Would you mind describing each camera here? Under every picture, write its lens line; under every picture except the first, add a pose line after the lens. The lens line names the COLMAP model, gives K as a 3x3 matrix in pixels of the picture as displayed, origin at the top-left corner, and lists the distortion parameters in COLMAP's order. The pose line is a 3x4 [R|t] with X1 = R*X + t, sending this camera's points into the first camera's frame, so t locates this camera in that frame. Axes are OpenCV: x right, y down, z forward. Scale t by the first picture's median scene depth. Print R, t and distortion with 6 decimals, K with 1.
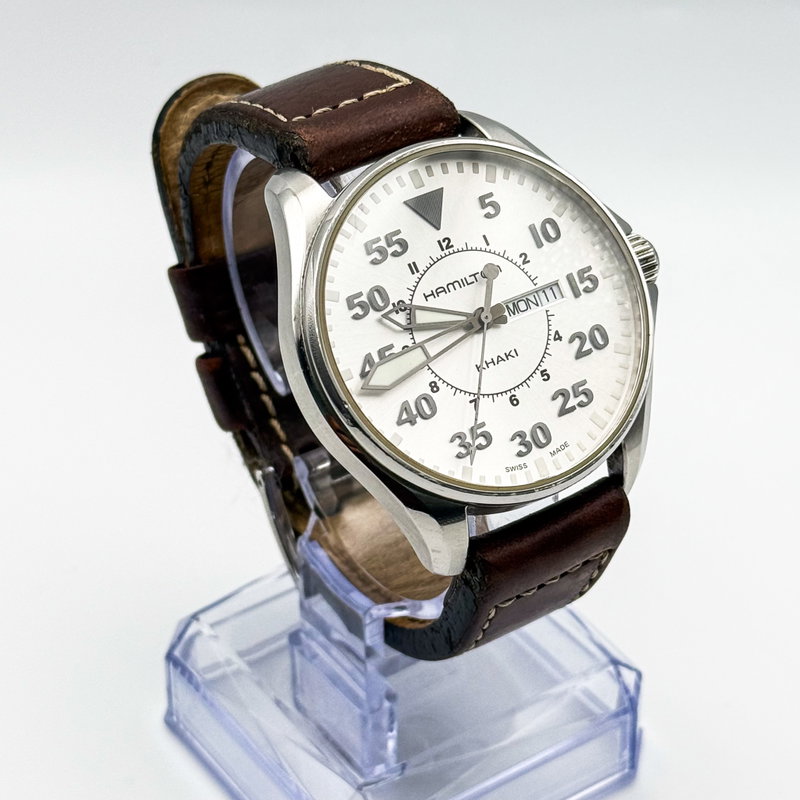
lens RADIAL K [[2285.9, 0, 399.1], [0, 2285.9, 396.7], [0, 0, 1]] dist [0.316099, 0.000000]
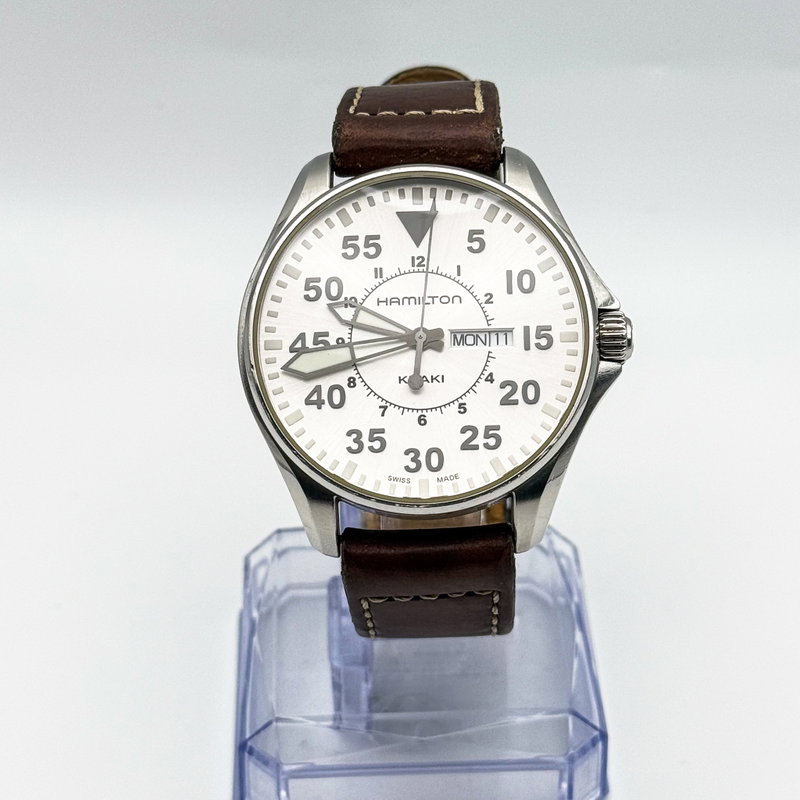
lens RADIAL K [[2179.4, 0, 396.7], [0, 2179.4, 399.0], [0, 0, 1]] dist [0.367950, 0.000000]
pose [[0.849374, 0.325154, -0.415739, 0.451769], [-0.317344, 0.944031, 0.089989, -0.093664], [0.421731, 0.055498, 0.905021, 0.077014]]
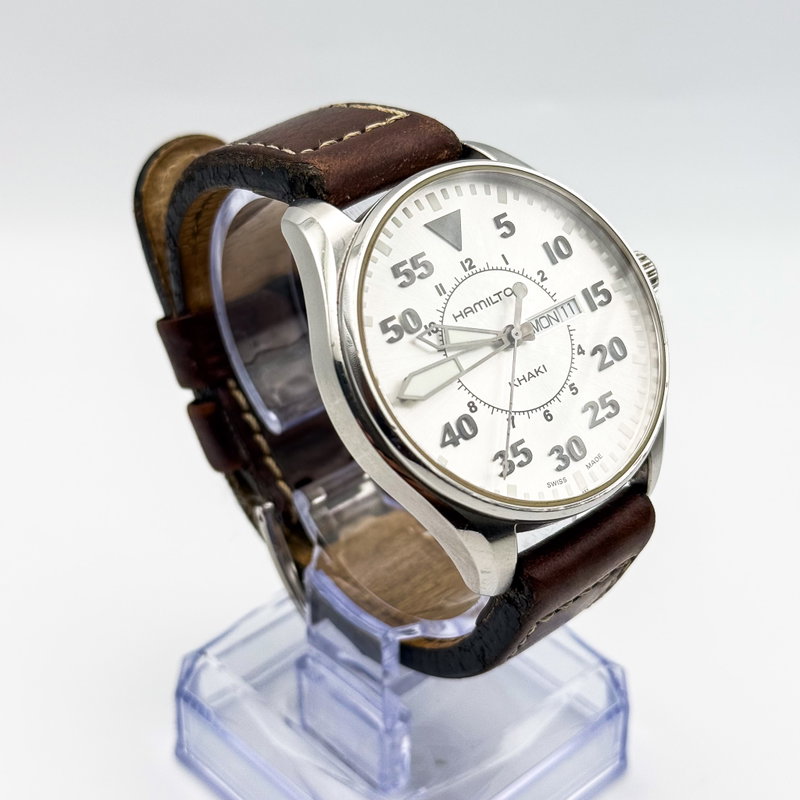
lens RADIAL K [[1601.3, 0, 382.9], [0, 1601.3, 407.6], [0, 0, 1]] dist [0.188952, 0.000000]
pose [[0.991083, -0.065850, 0.115838, -0.101091], [0.069078, 0.997321, -0.024079, 0.009896], [-0.113942, 0.031866, 0.992976, 0.306576]]
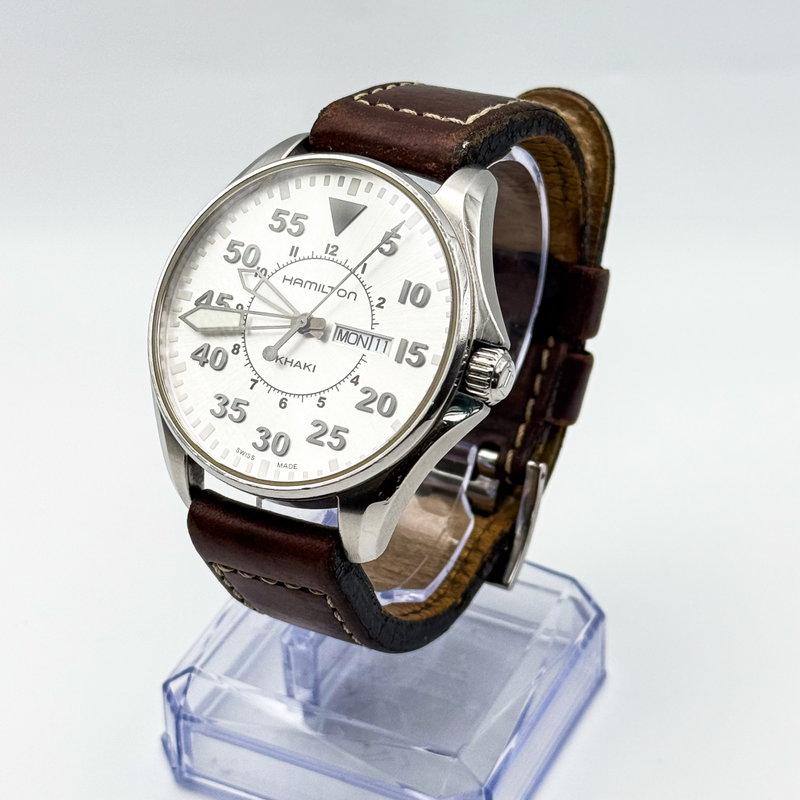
lens RADIAL K [[2179.4, 0, 405.0], [0, 2179.4, 398.7], [0, 0, 1]] dist [0.367950, 0.000000]
pose [[0.507792, 0.505679, -0.697450, 0.770546], [-0.501444, 0.831809, 0.238009, -0.264636], [0.700501, 0.228873, 0.675956, 0.352518]]
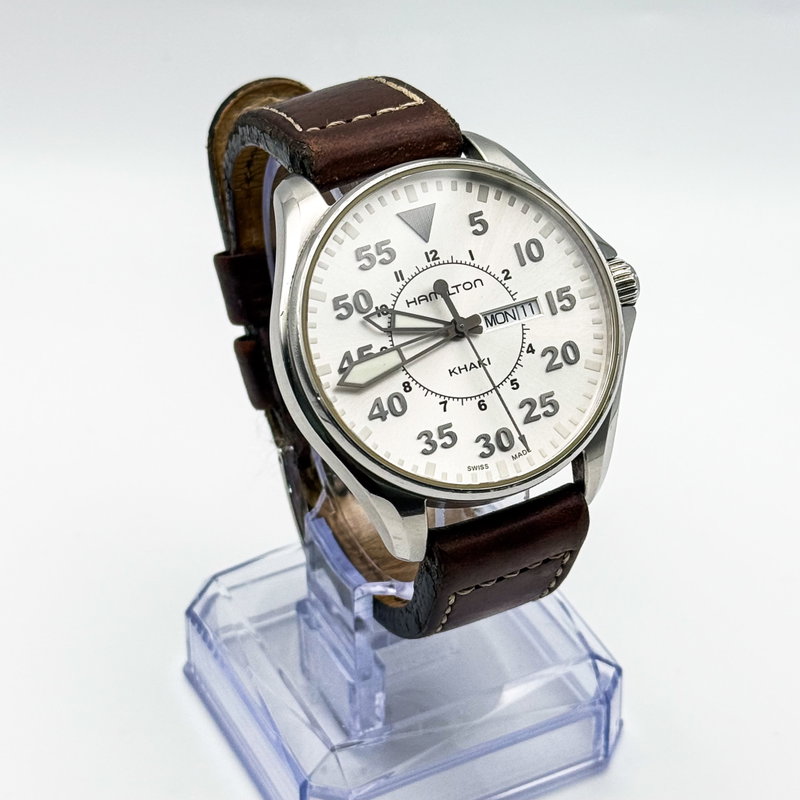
lens RADIAL K [[2285.9, 0, 398.4], [0, 2285.9, 402.9], [0, 0, 1]] dist [0.316099, 0.000000]
pose [[0.991198, 0.083098, -0.103060, 0.120542], [-0.081562, 0.996486, 0.019043, -0.016635], [0.104281, -0.010469, 0.994493, -0.076354]]
